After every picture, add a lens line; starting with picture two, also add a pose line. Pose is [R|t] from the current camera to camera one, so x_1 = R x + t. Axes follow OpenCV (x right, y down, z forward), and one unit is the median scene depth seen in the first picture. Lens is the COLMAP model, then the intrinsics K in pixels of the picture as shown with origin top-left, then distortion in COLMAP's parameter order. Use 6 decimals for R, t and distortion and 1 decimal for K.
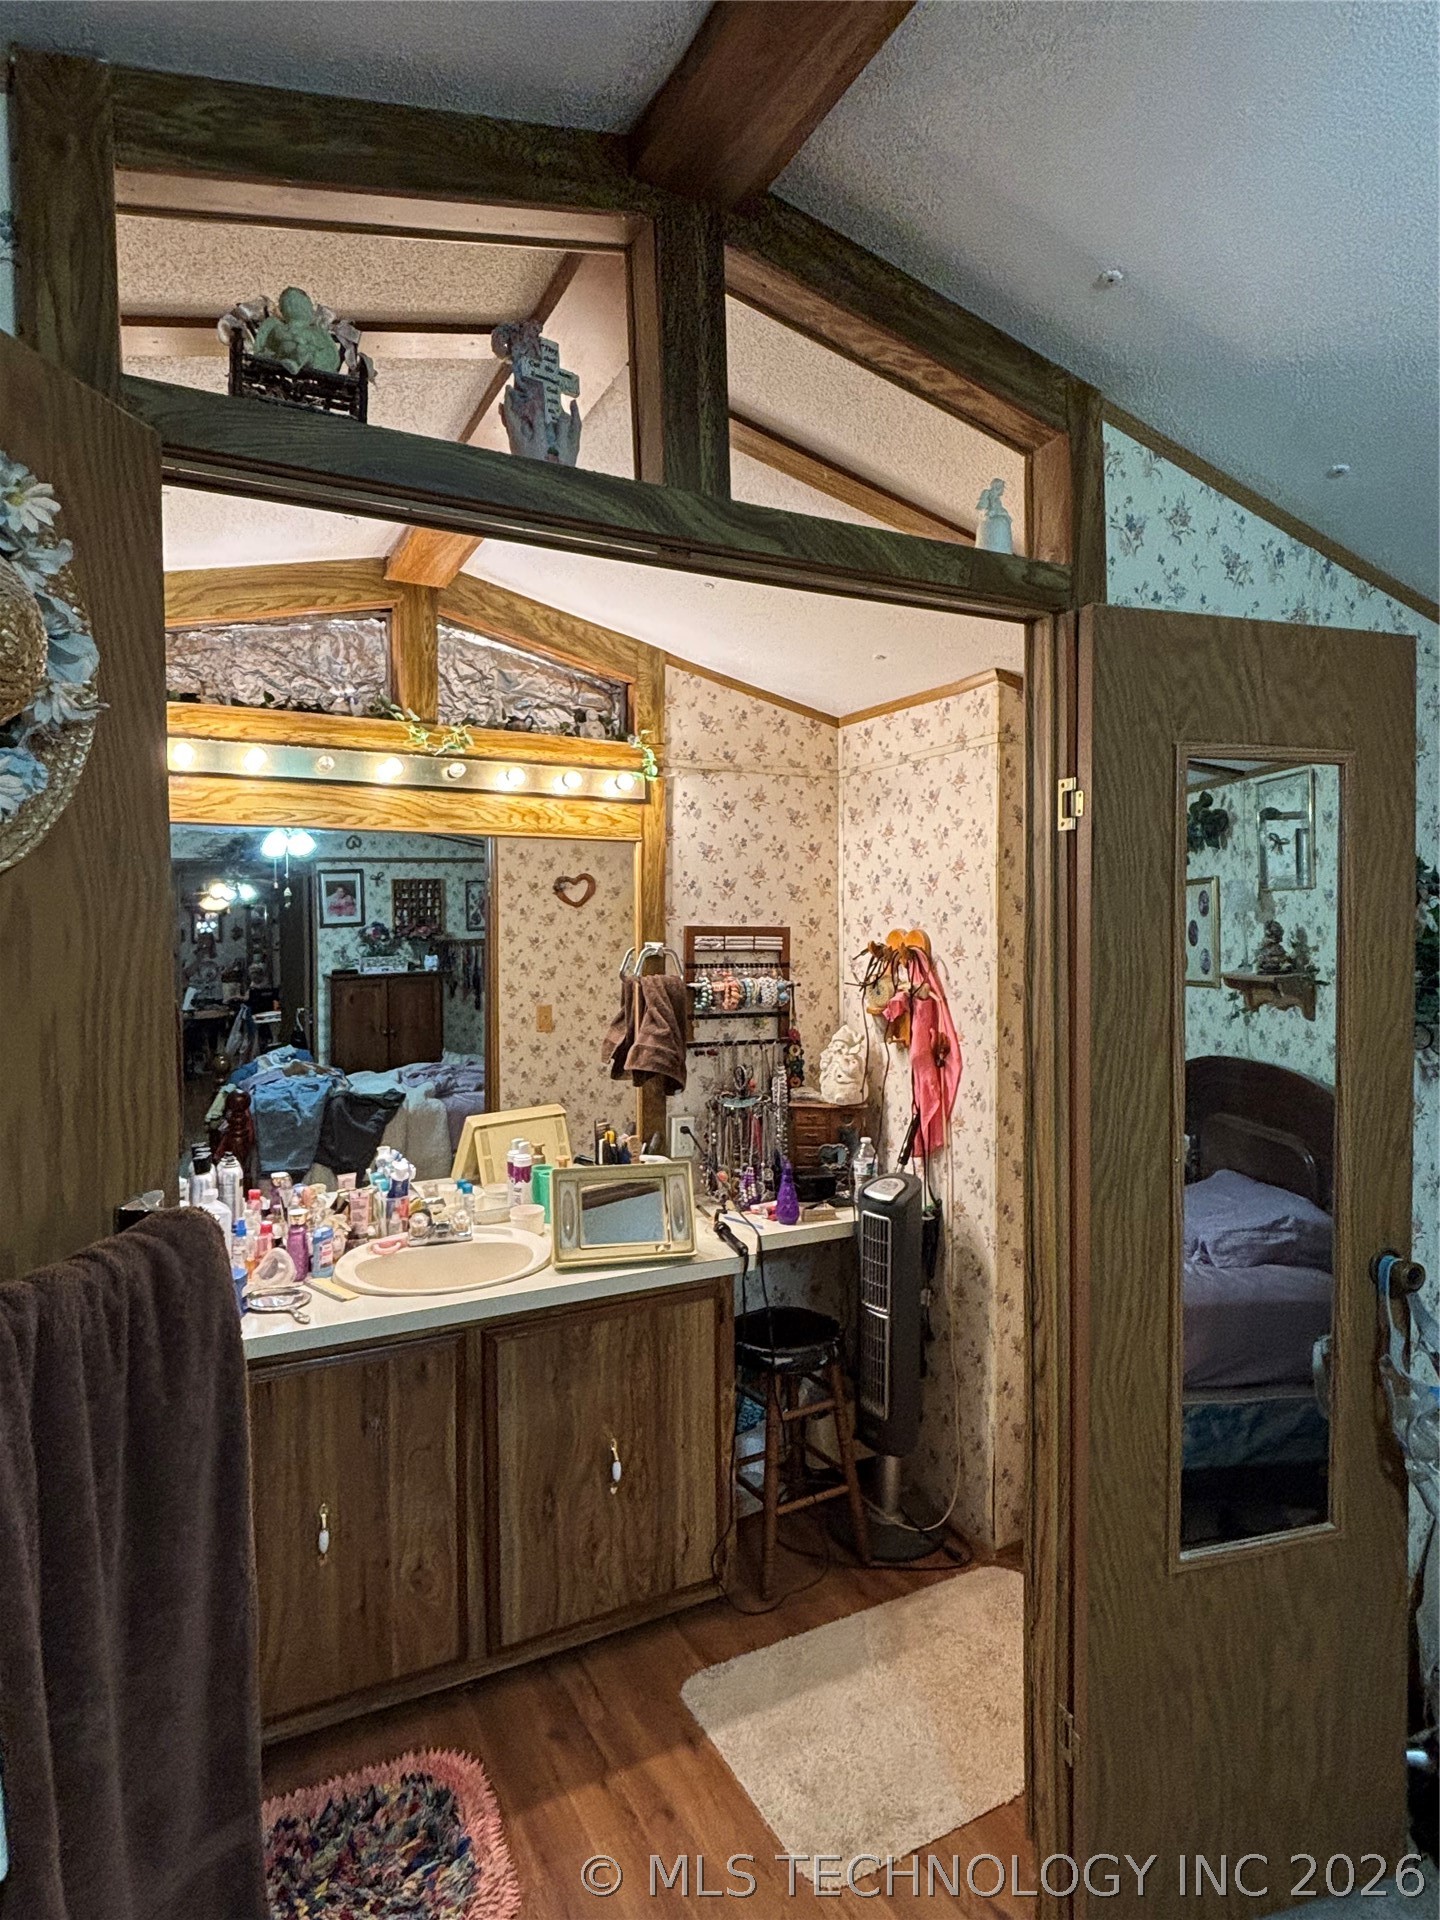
lens RADIAL K [[1058.5, 0, 720.1], [0, 1058.5, 955.4], [0, 0, 1]] dist [0.078856, -0.118959]
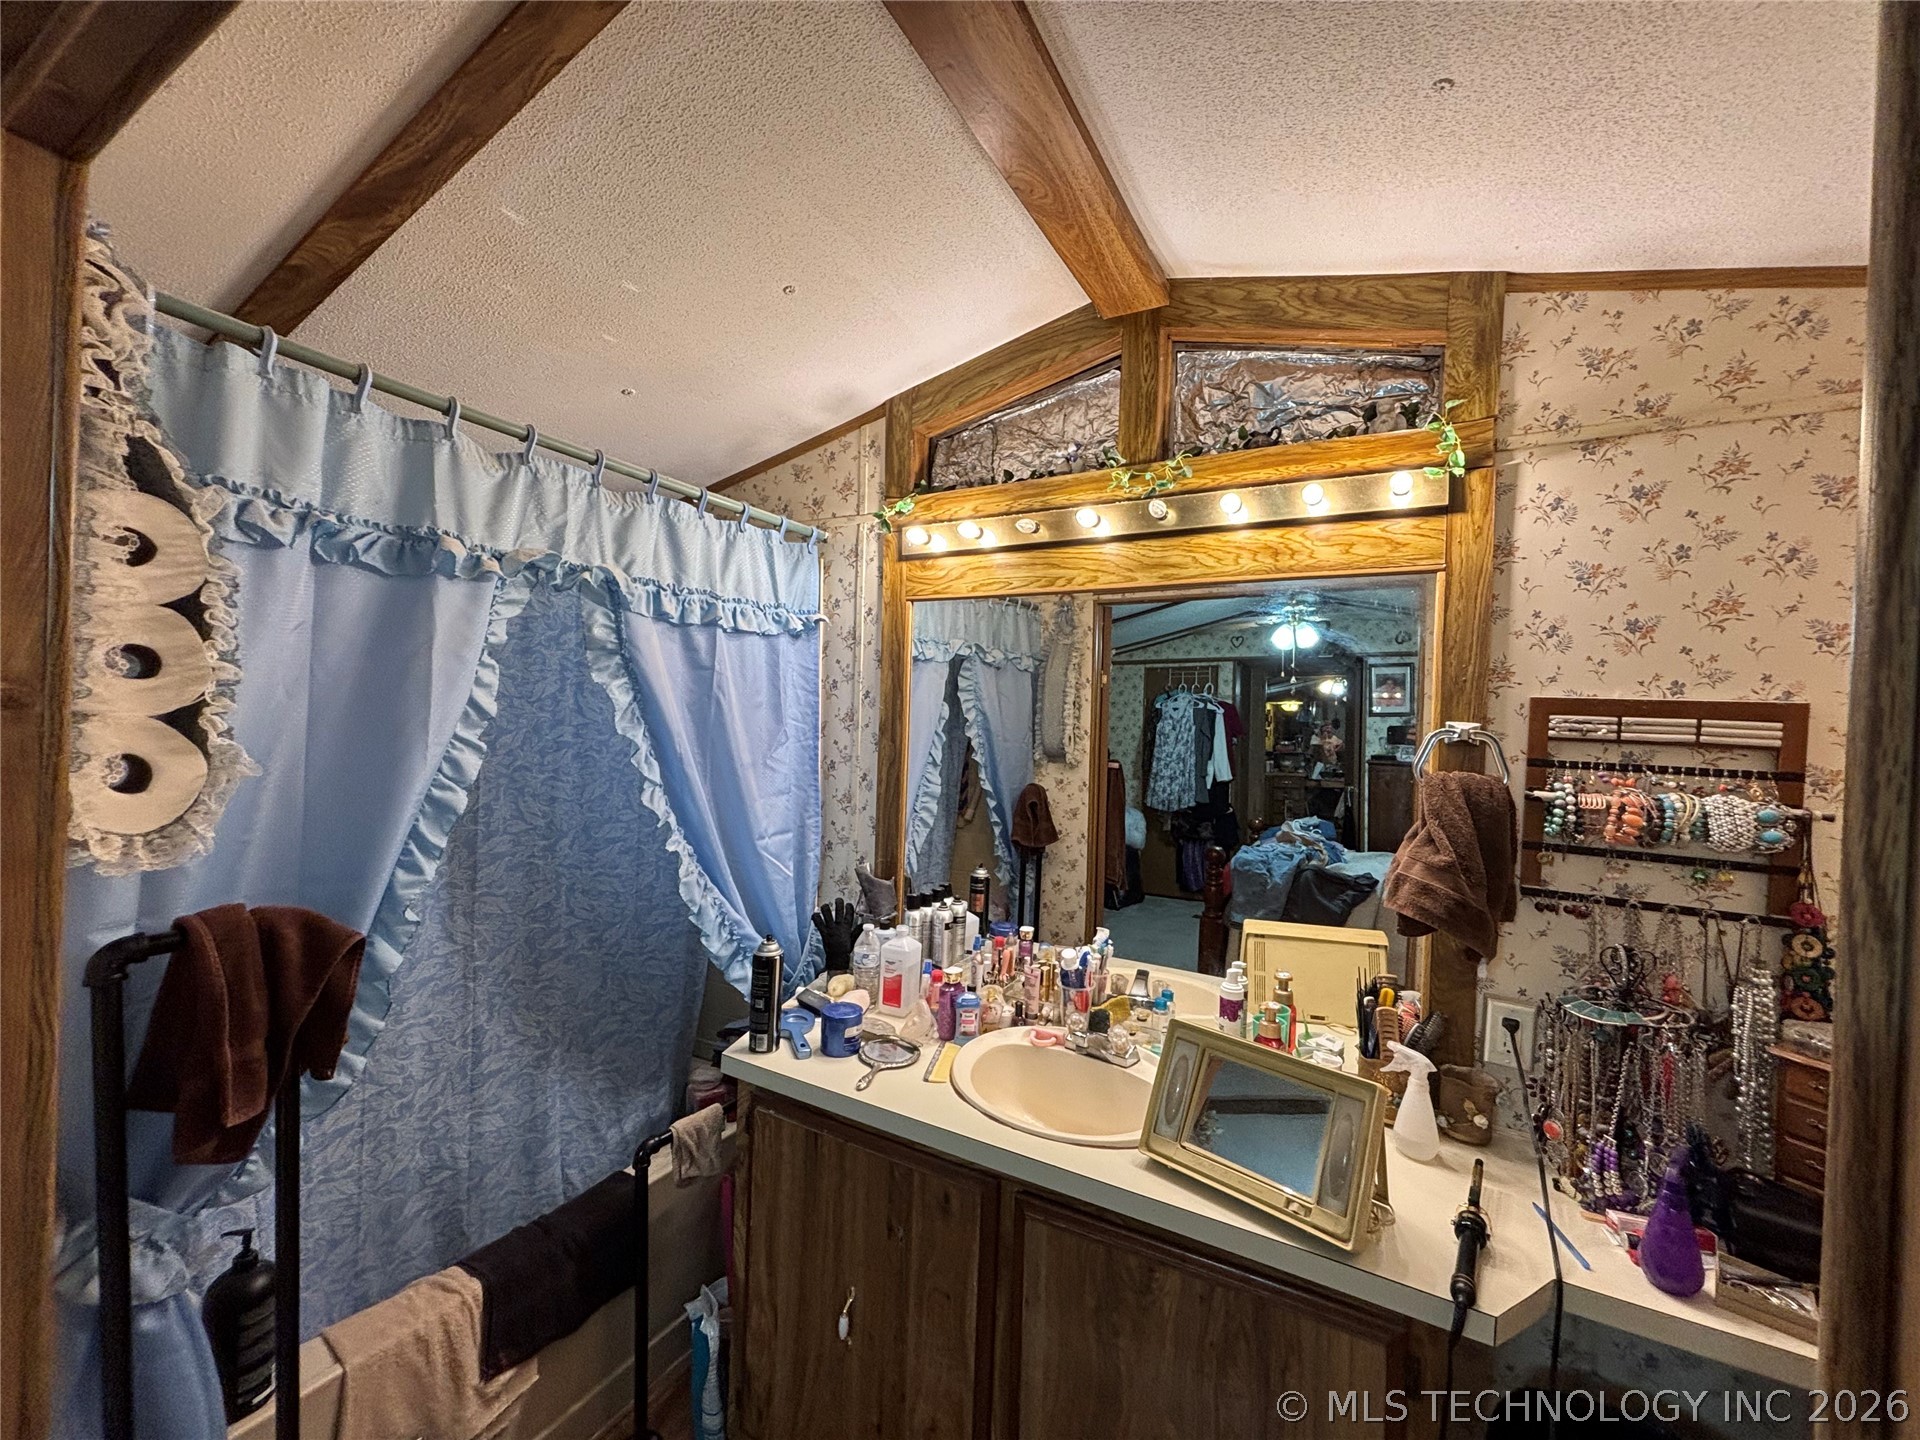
lens RADIAL K [[771.9, 0, 956.6], [0, 771.9, 720.1], [0, 0, 1]] dist [0.000084, 0.000189]
pose [[0.538424, 0.028868, -0.842179, 0.173290], [-0.053204, 0.998584, 0.000215, 0.003022], [0.840993, 0.044691, 0.539197, 0.487176]]
